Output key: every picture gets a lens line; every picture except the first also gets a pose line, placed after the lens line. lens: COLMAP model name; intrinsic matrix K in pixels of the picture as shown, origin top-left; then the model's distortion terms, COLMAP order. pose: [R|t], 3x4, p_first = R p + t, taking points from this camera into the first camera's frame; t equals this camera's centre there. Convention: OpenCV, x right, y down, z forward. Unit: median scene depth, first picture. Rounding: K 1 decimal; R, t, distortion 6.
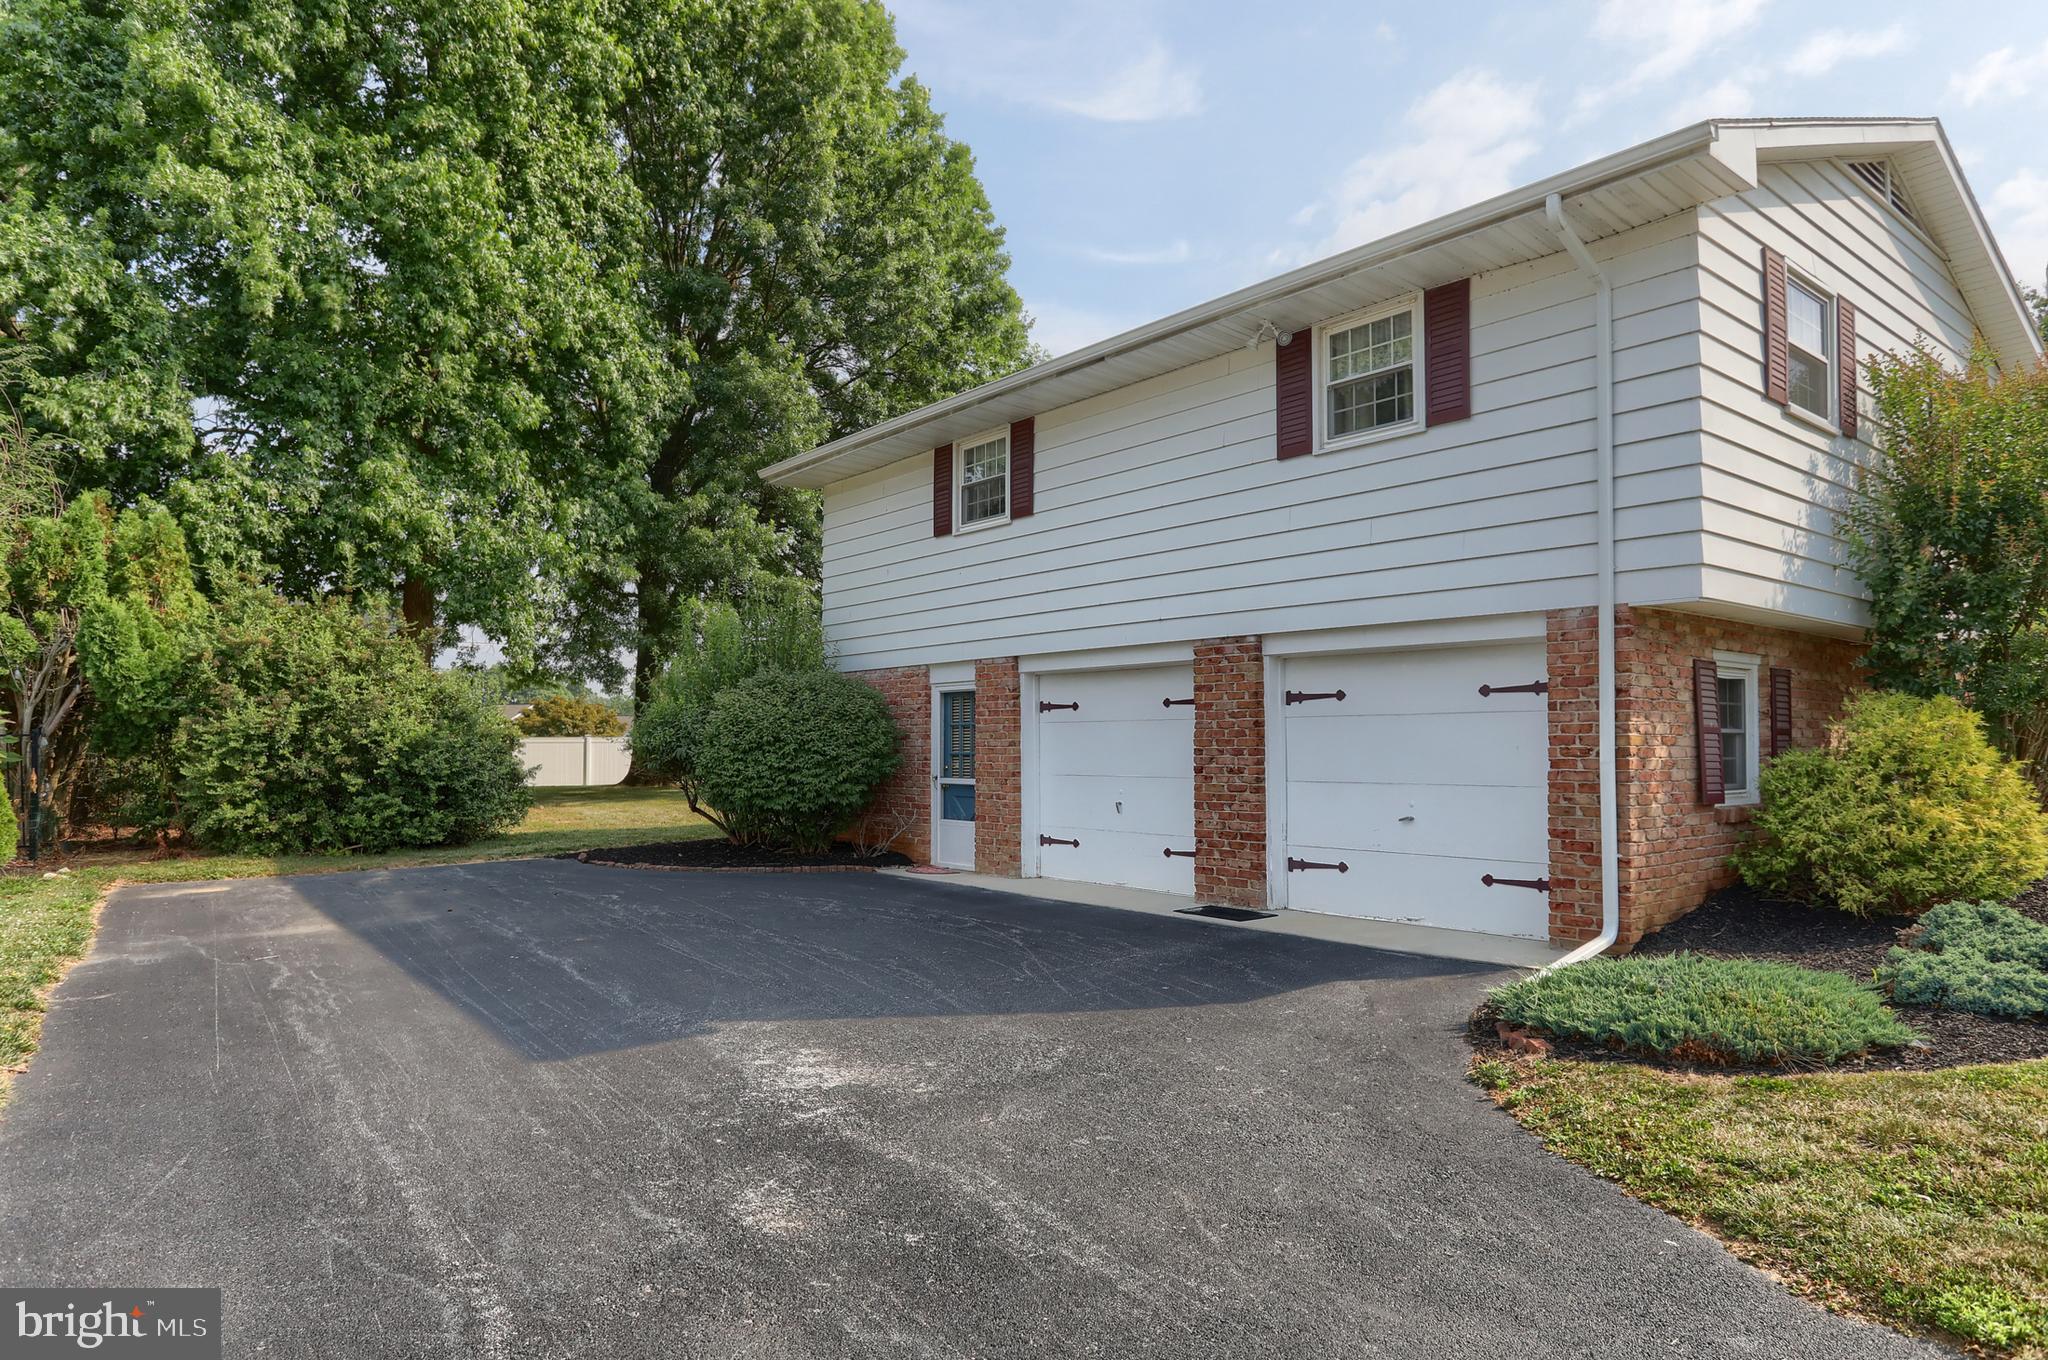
lens RADIAL K [[1187.8, 0, 1024.0], [0, 1187.8, 680.0], [0, 0, 1]] dist [-0.062196, 0.079394]
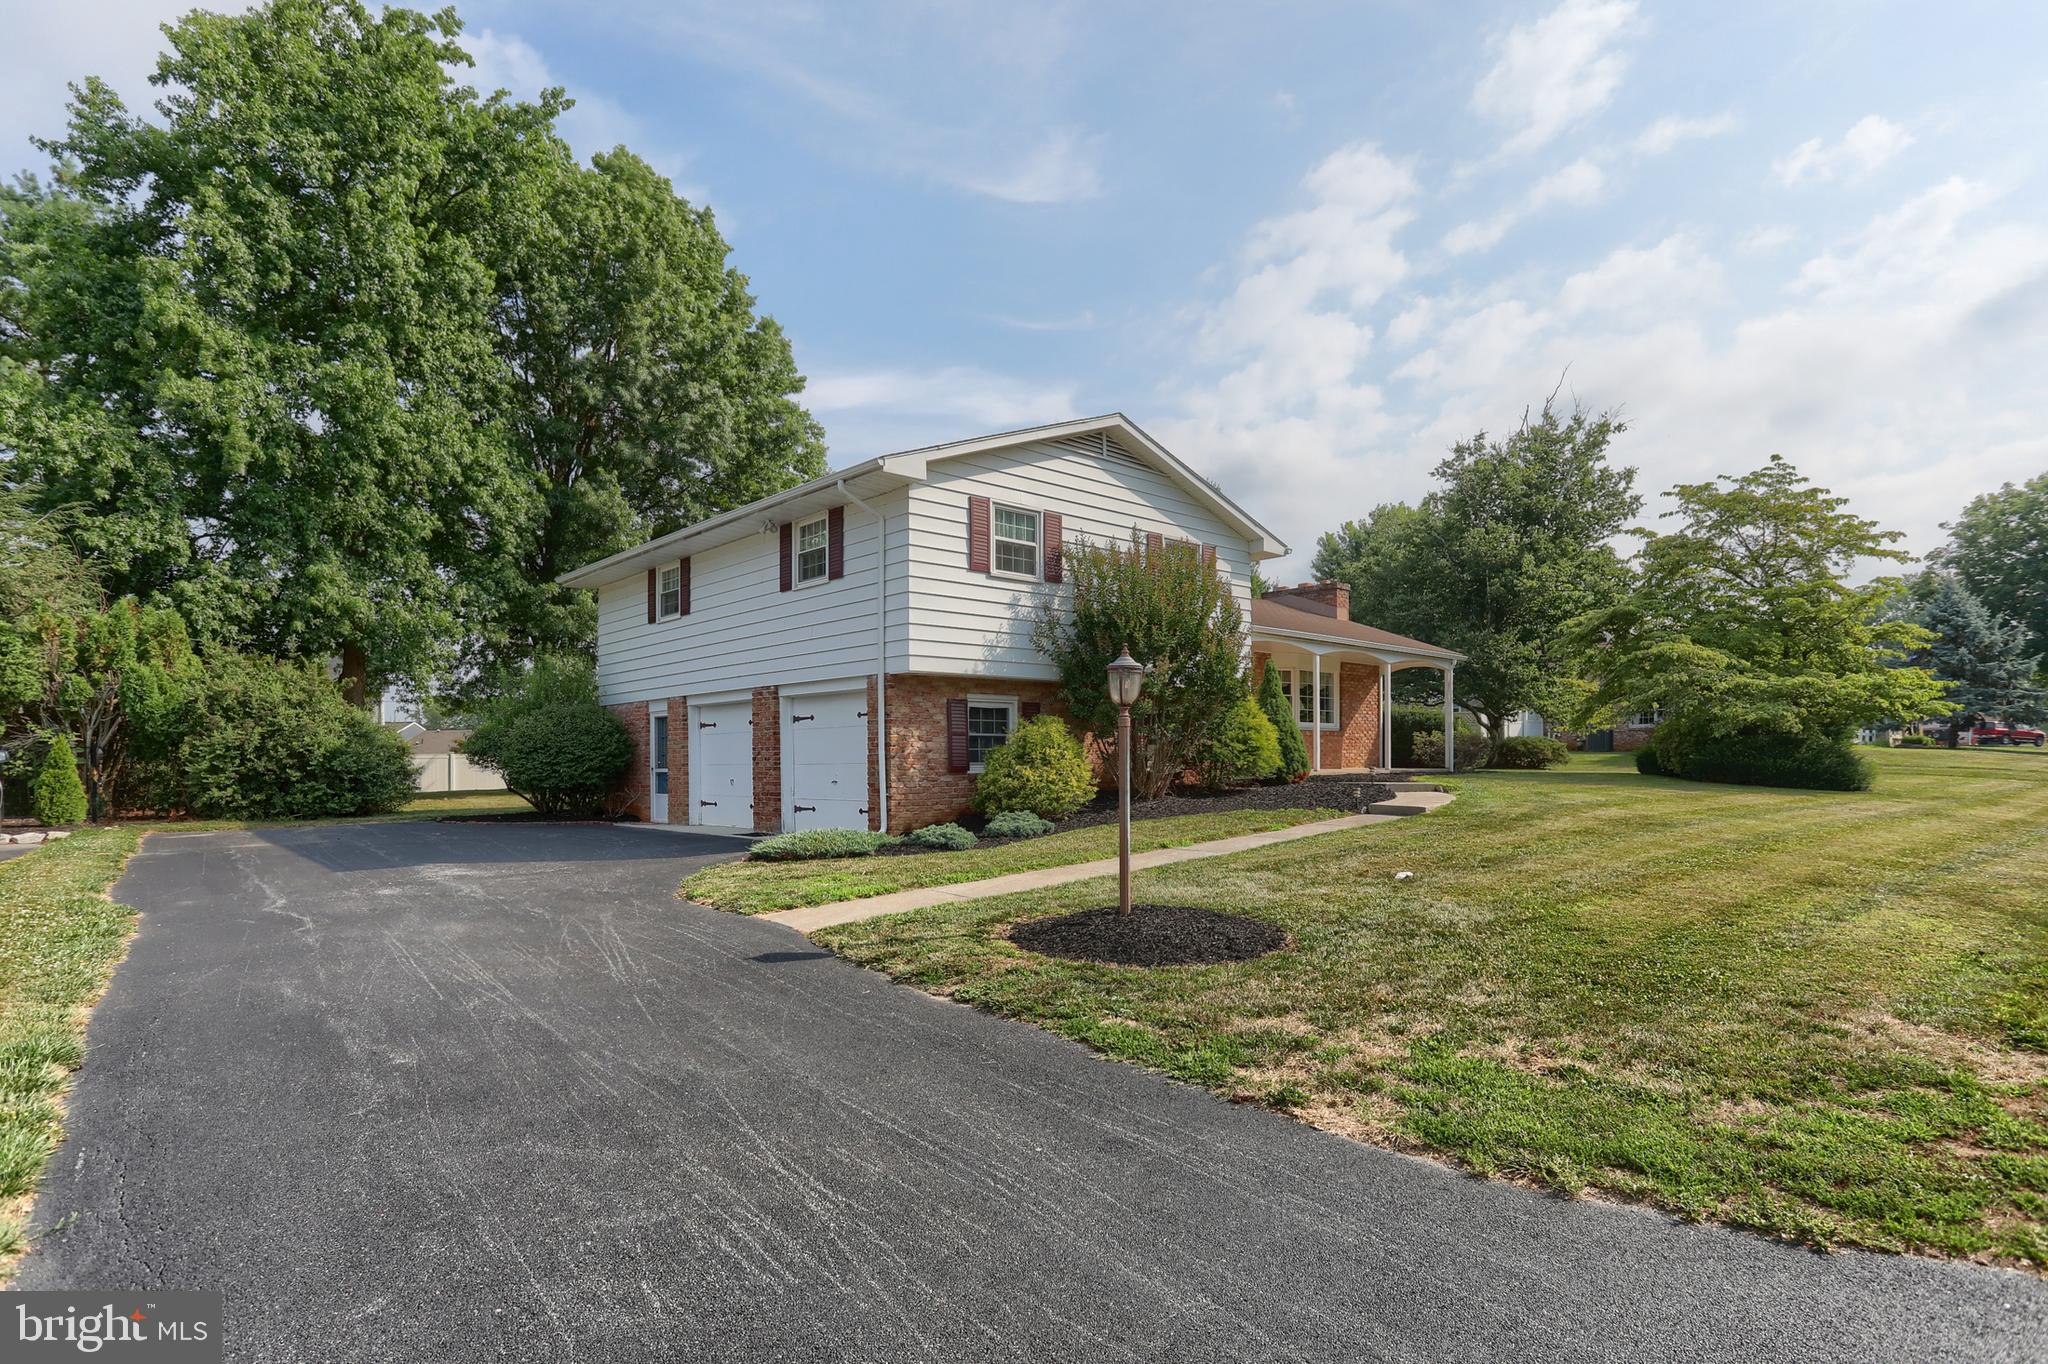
lens RADIAL K [[1126.4, 0, 1016.1], [0, 1126.4, 714.1], [0, 0, 1]] dist [-0.065687, 0.092699]
pose [[0.999729, -0.007810, 0.021926, 0.390765], [0.007593, 0.999922, 0.009963, -0.005664], [-0.022002, -0.009794, 0.999710, -0.560130]]
